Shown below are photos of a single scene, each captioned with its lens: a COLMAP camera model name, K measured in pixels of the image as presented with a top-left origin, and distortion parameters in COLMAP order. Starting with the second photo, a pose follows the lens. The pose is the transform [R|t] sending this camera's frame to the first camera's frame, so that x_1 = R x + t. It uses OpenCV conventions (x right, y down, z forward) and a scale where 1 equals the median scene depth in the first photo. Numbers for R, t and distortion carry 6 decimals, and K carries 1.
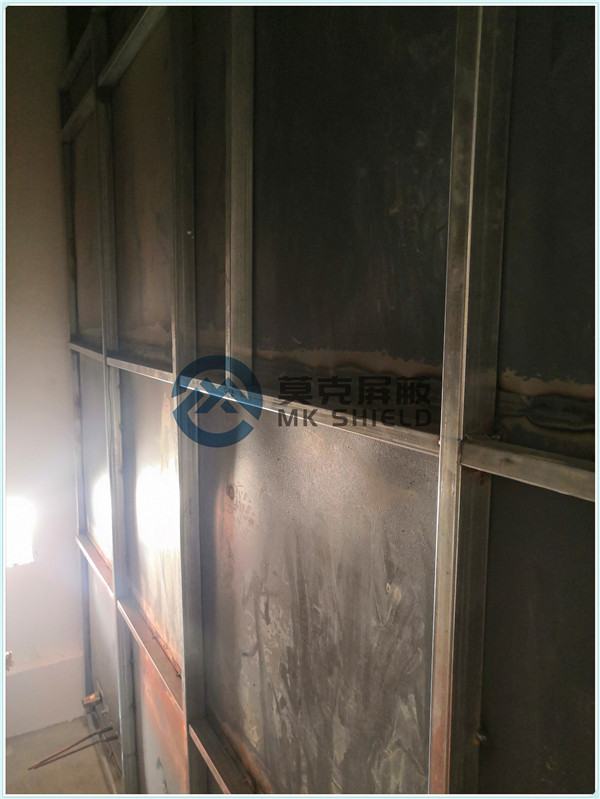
lens RADIAL K [[619.9, 0, 300.0], [0, 619.9, 399.5], [0, 0, 1]] dist [-0.039849, 0.049350]
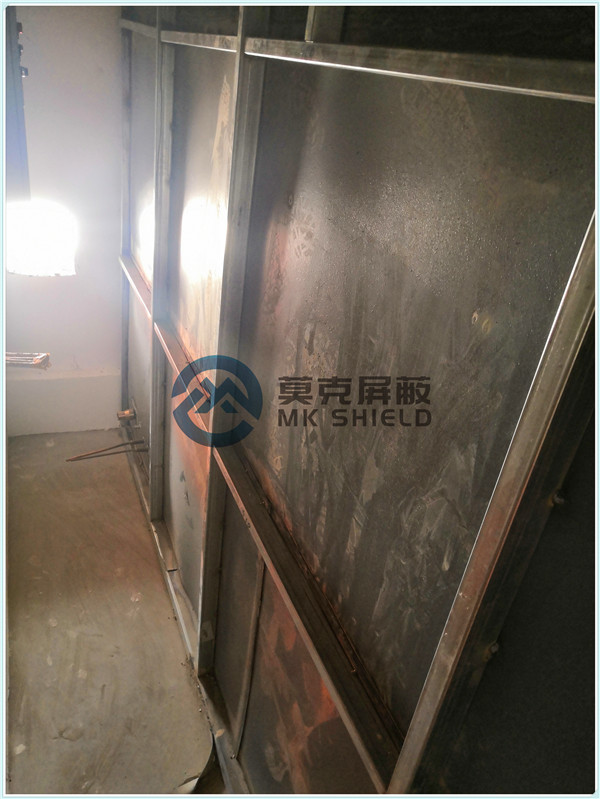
lens RADIAL K [[619.9, 0, 300.0], [0, 619.9, 399.5], [0, 0, 1]] dist [-0.039849, 0.049350]
pose [[0.983903, 0.173943, -0.040982, -0.017979], [-0.147721, 0.920691, 0.361257, 0.098523], [0.100570, -0.349388, 0.931565, 0.135244]]
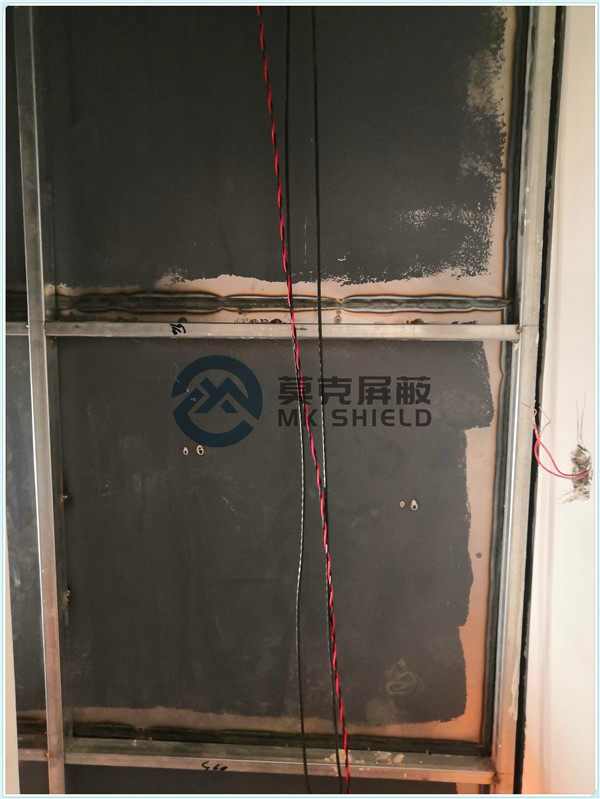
lens RADIAL K [[619.9, 0, 300.0], [0, 619.9, 399.5], [0, 0, 1]] dist [-0.039849, 0.049350]
pose [[0.542237, -0.104955, 0.833645, -0.422730], [0.101065, 0.993111, 0.059295, 0.128723], [-0.834125, 0.052100, 0.549109, -0.293262]]
